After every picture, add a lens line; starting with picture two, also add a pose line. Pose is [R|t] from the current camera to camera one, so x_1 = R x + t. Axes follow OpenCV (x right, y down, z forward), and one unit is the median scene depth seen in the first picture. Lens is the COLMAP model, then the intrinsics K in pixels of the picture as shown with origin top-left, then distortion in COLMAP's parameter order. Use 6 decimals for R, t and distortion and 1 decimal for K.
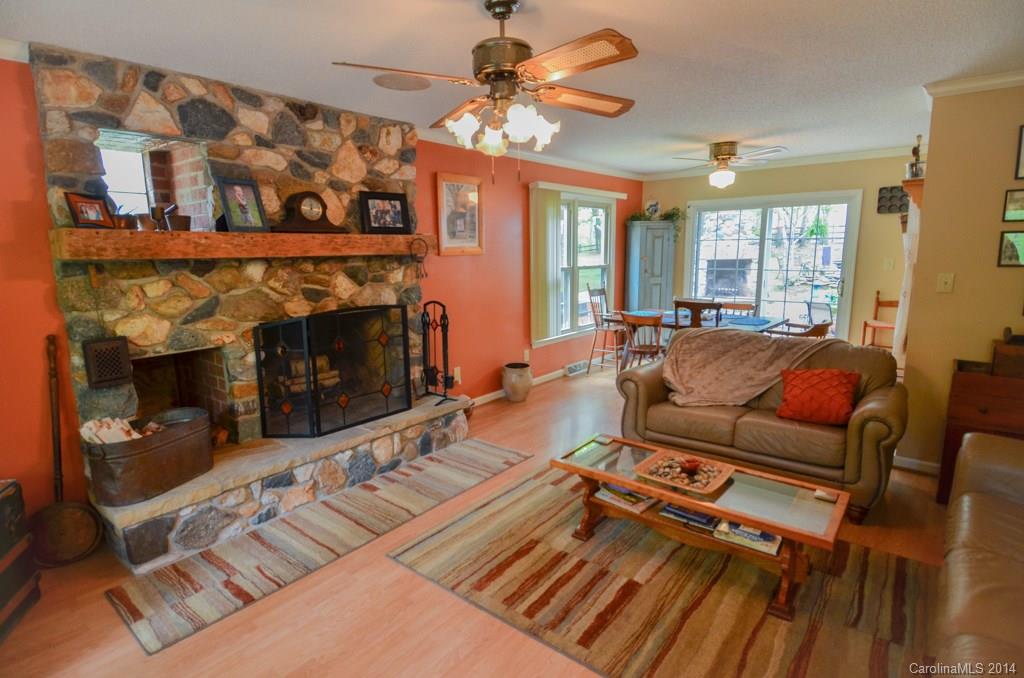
lens RADIAL K [[532.5, 0, 508.6], [0, 532.5, 334.7], [0, 0, 1]] dist [0.047960, -0.022974]
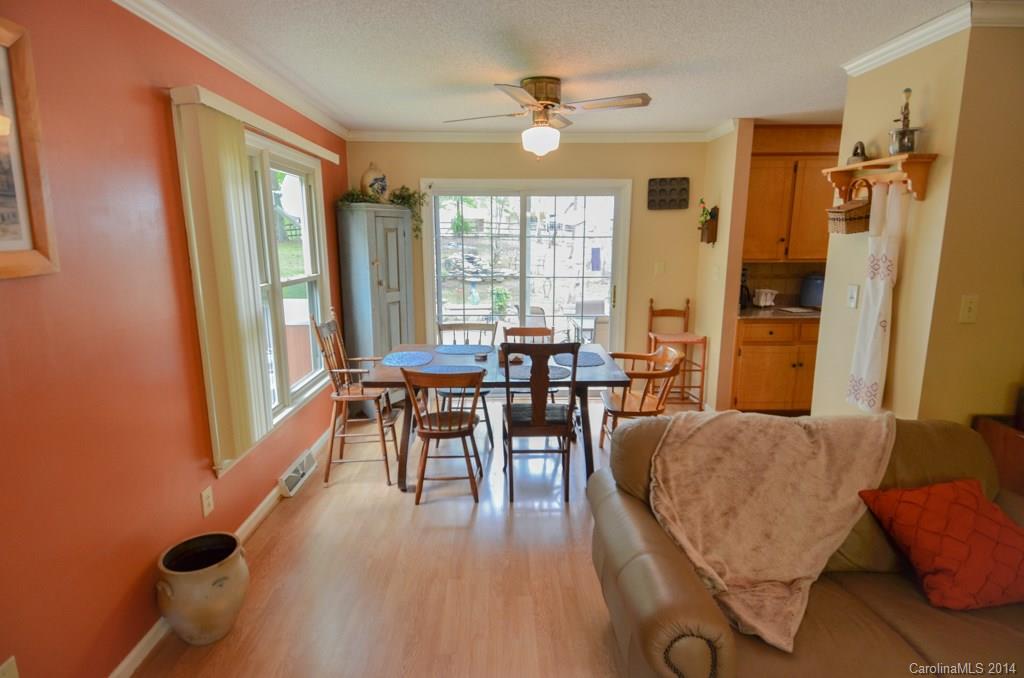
lens RADIAL K [[532.5, 0, 512.4], [0, 532.5, 336.0], [0, 0, 1]] dist [0.047960, -0.022974]
pose [[0.756190, -0.108961, 0.645217, -0.044651], [0.097193, 0.993804, 0.053918, -0.086943], [-0.647094, 0.021938, 0.762095, 0.476958]]
